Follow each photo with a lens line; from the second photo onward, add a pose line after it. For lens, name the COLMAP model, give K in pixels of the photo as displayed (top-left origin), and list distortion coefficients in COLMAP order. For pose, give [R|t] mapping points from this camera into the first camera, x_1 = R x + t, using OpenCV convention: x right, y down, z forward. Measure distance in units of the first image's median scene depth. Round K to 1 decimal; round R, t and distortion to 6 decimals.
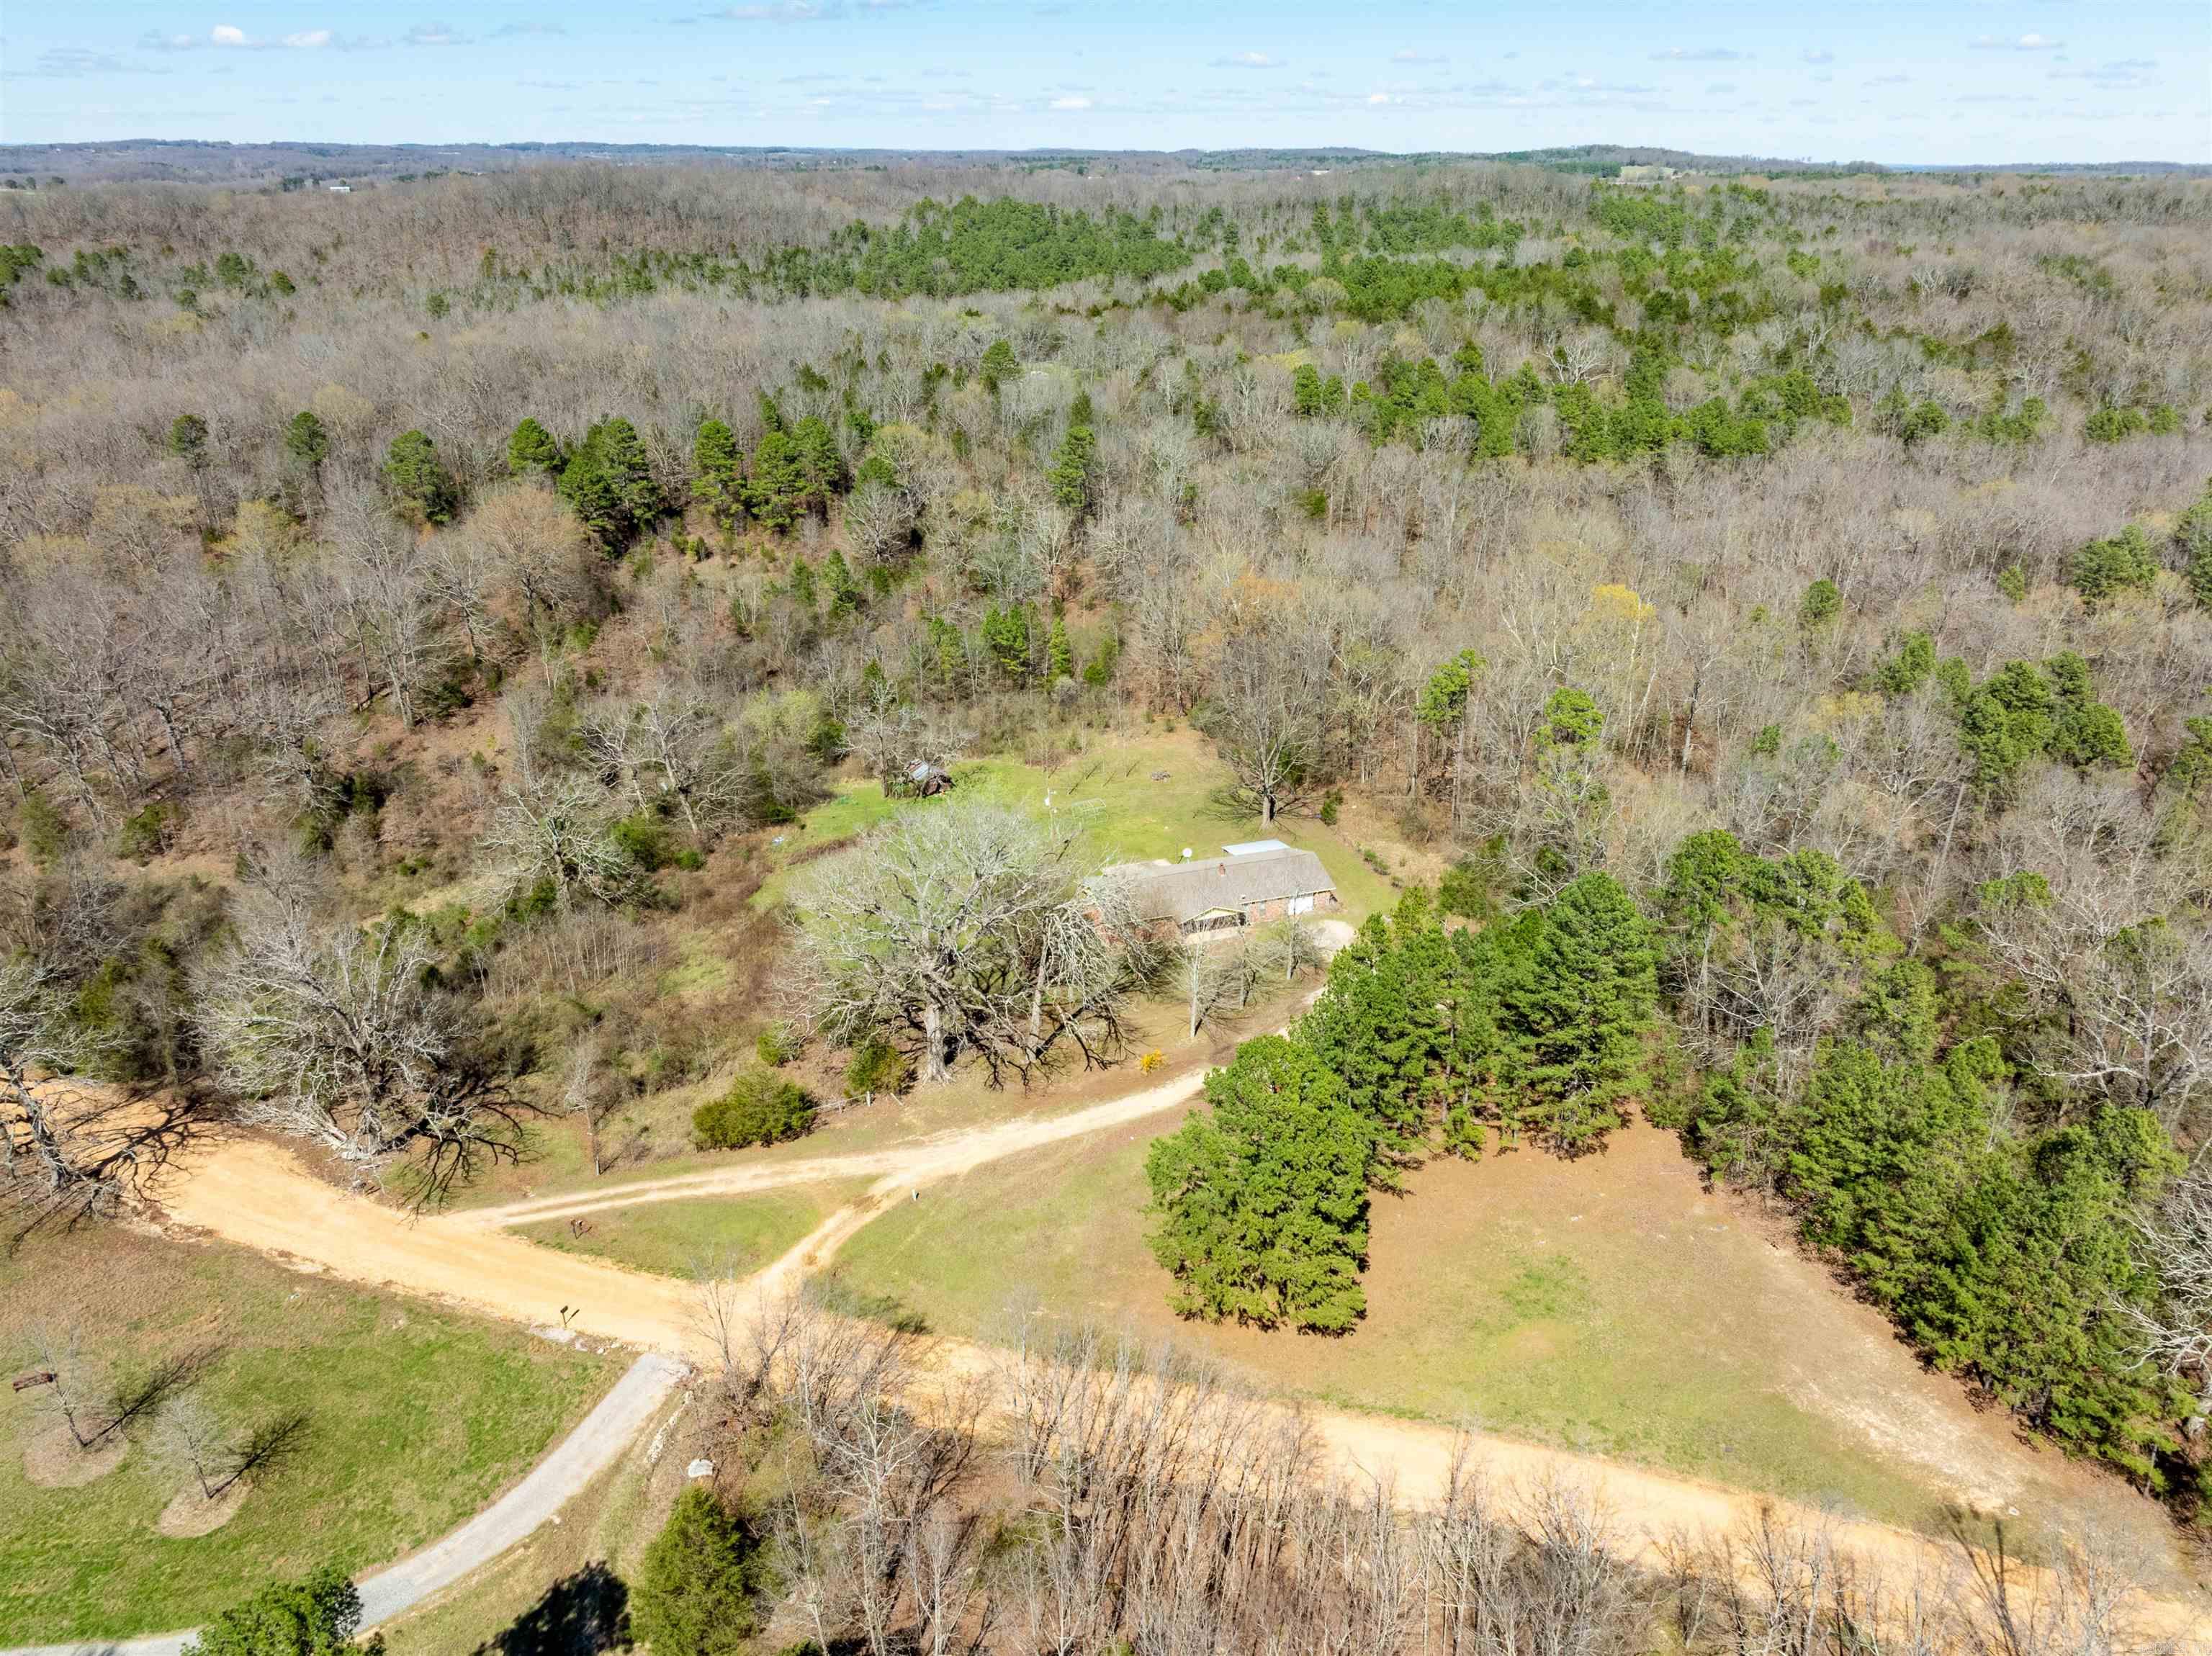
lens RADIAL K [[1542.4, 0, 1103.6], [0, 1542.4, 820.6], [0, 0, 1]] dist [-0.035495, 0.021995]
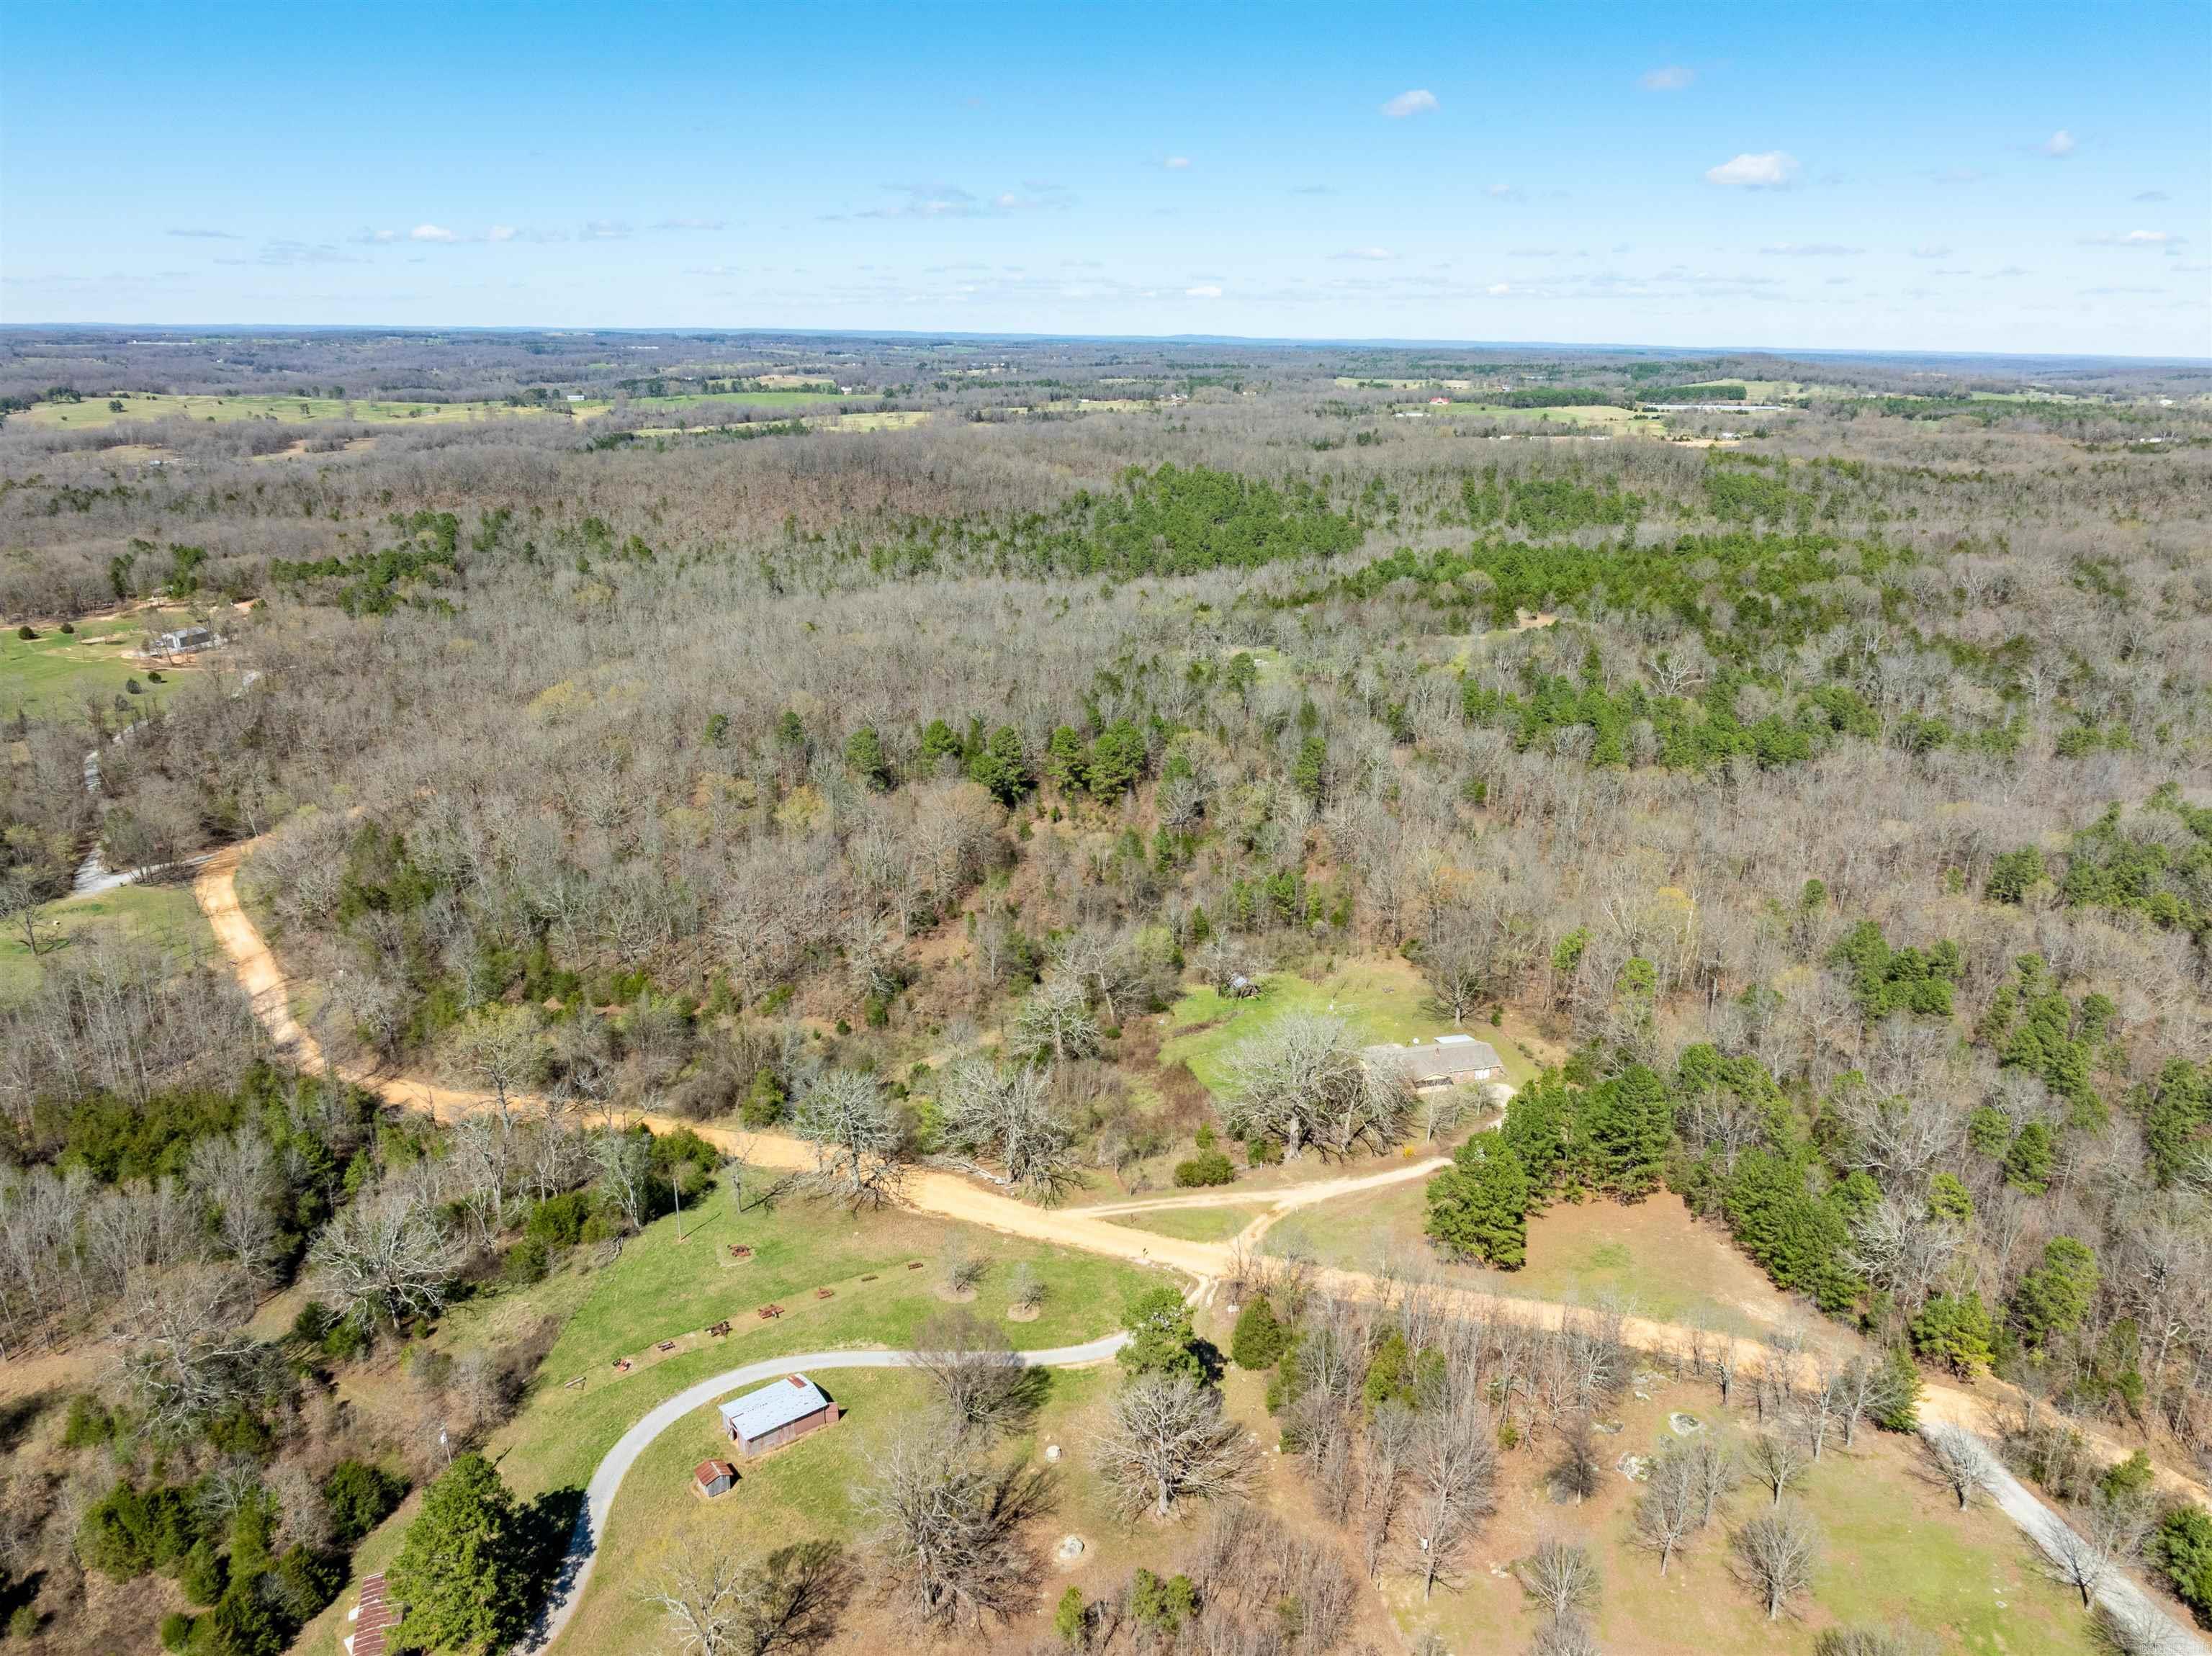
lens RADIAL K [[1542.4, 0, 1105.7], [0, 1542.4, 820.5], [0, 0, 1]] dist [-0.035495, 0.021995]
pose [[0.996389, 0.030590, -0.079207, -0.137387], [-0.038745, 0.993869, -0.103556, -0.027822], [0.075554, 0.106251, 0.991465, -0.646703]]
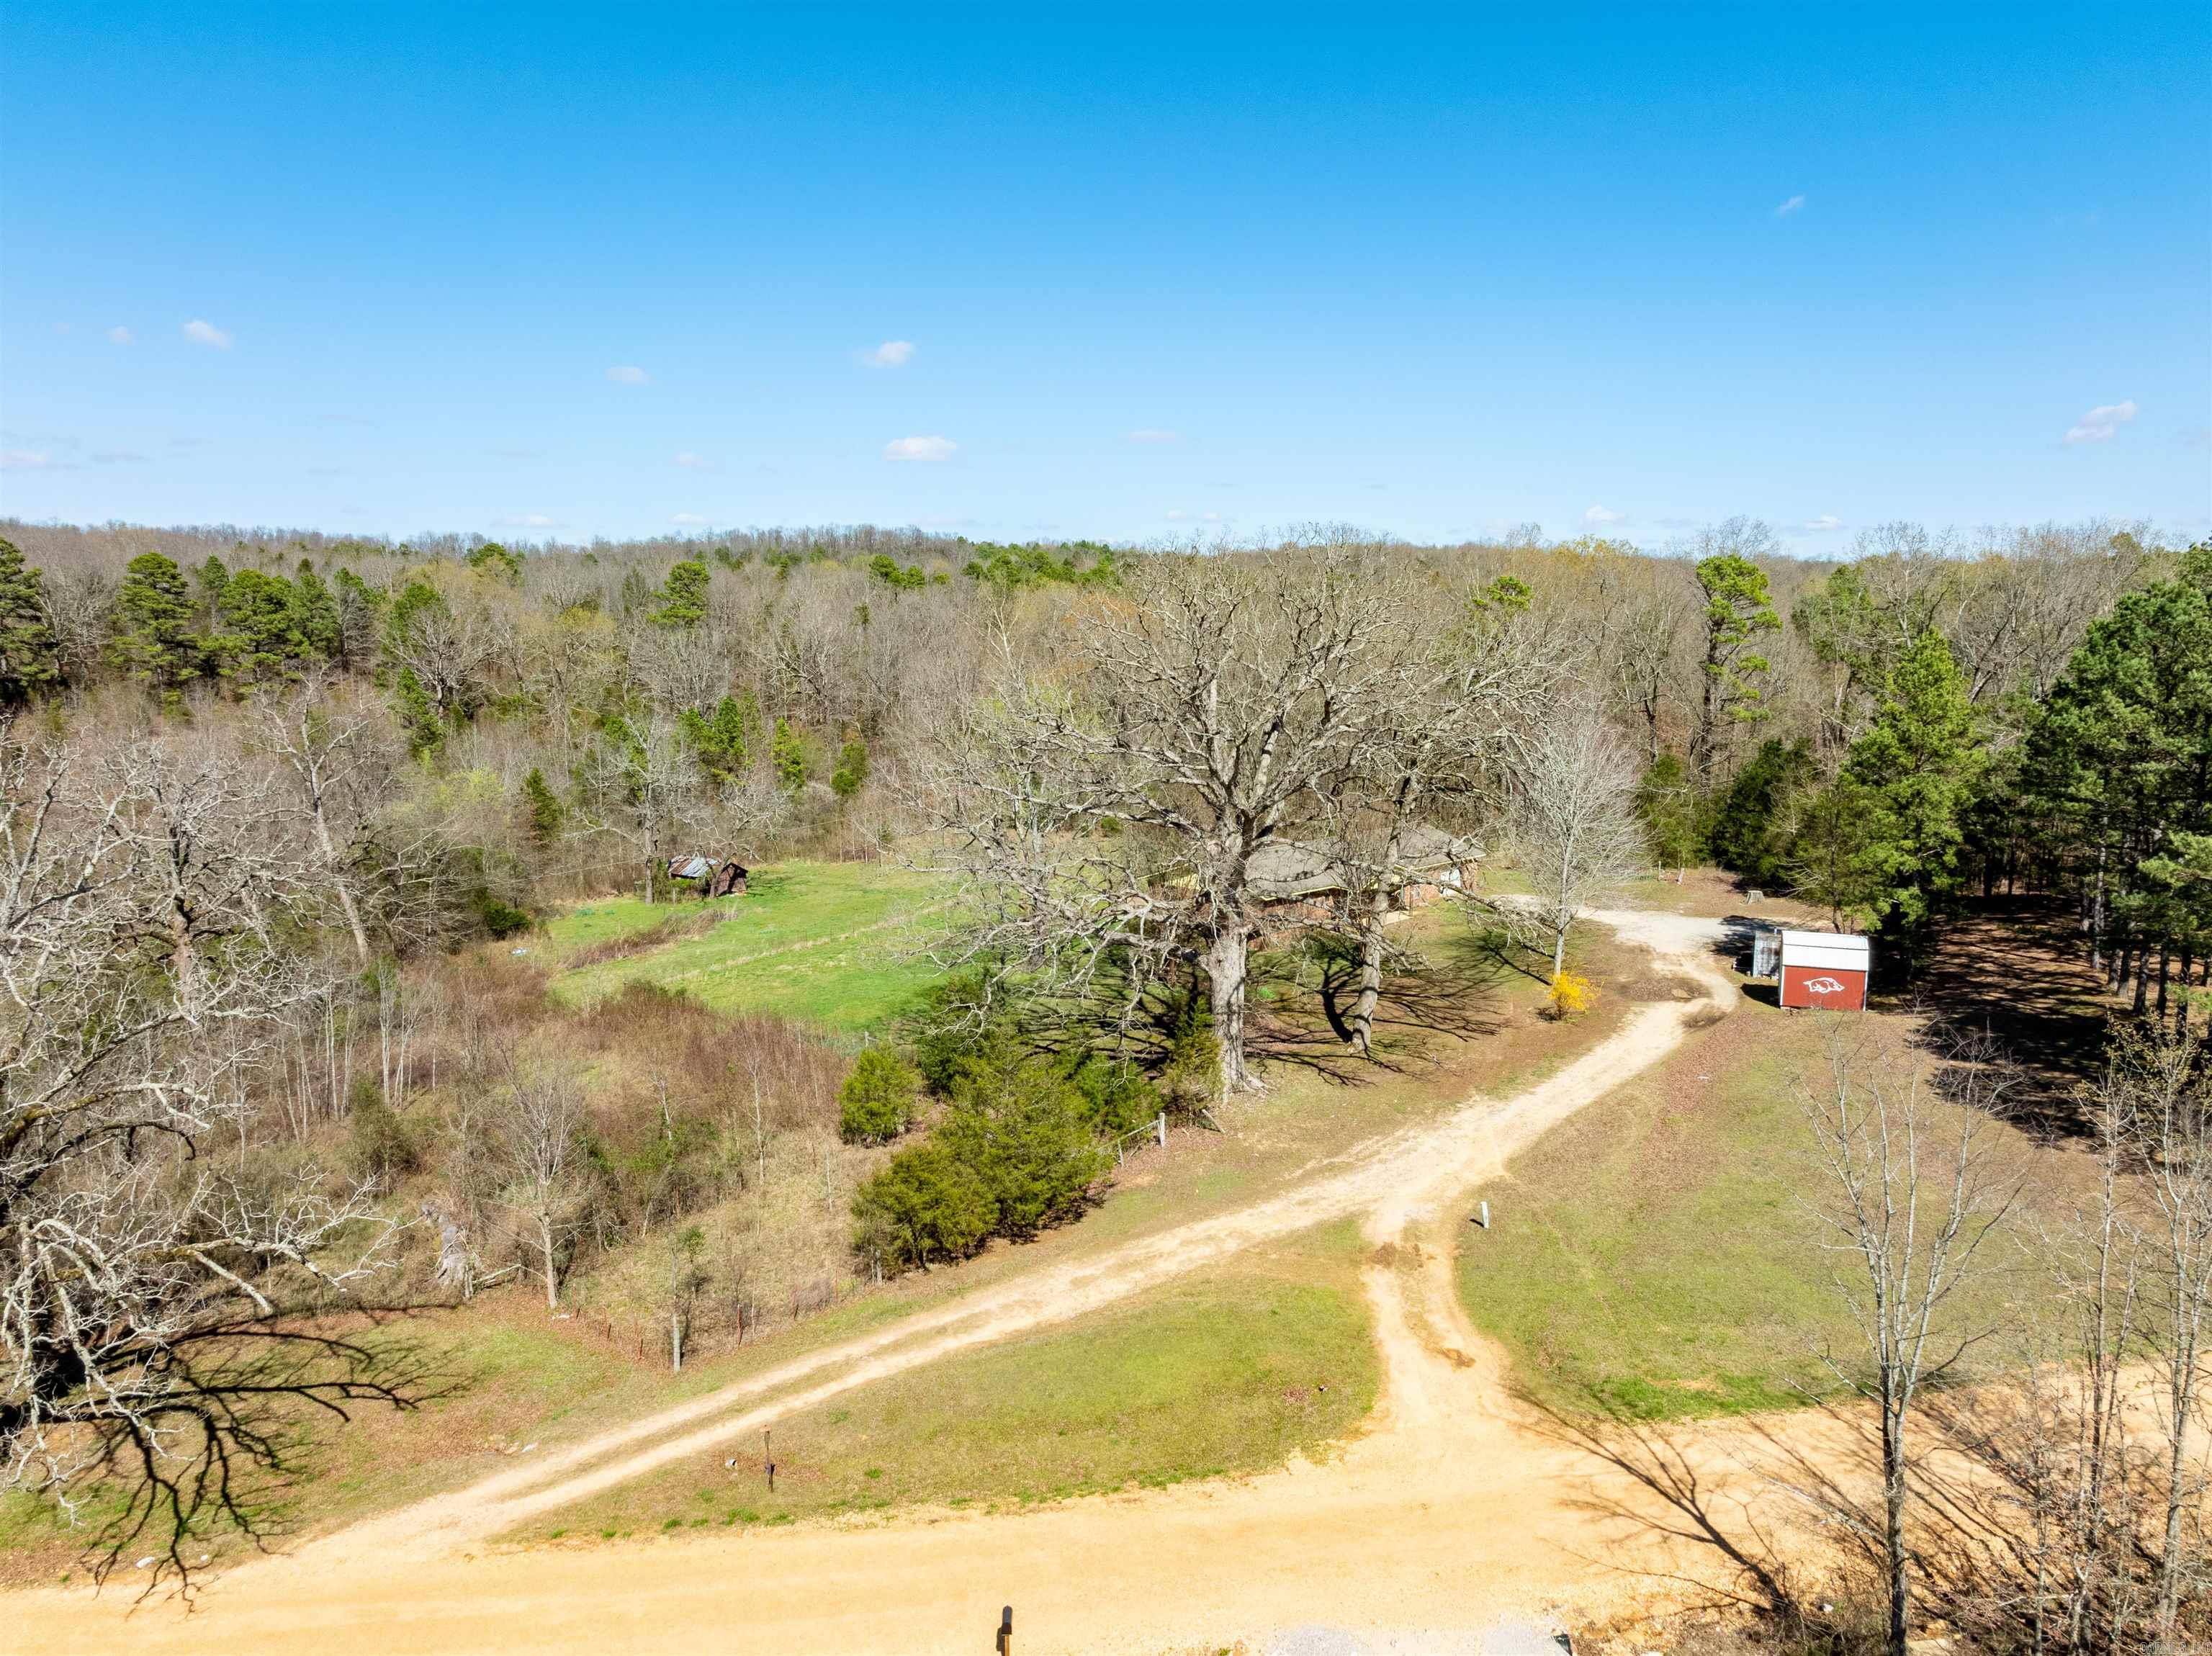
lens RADIAL K [[1542.4, 0, 1082.5], [0, 1542.4, 817.6], [0, 0, 1]] dist [-0.035495, 0.021995]
pose [[0.902220, -0.051815, 0.428153, -0.248443], [0.167909, 0.956628, -0.238055, 0.130583], [-0.397248, 0.286668, 0.871789, 0.370830]]
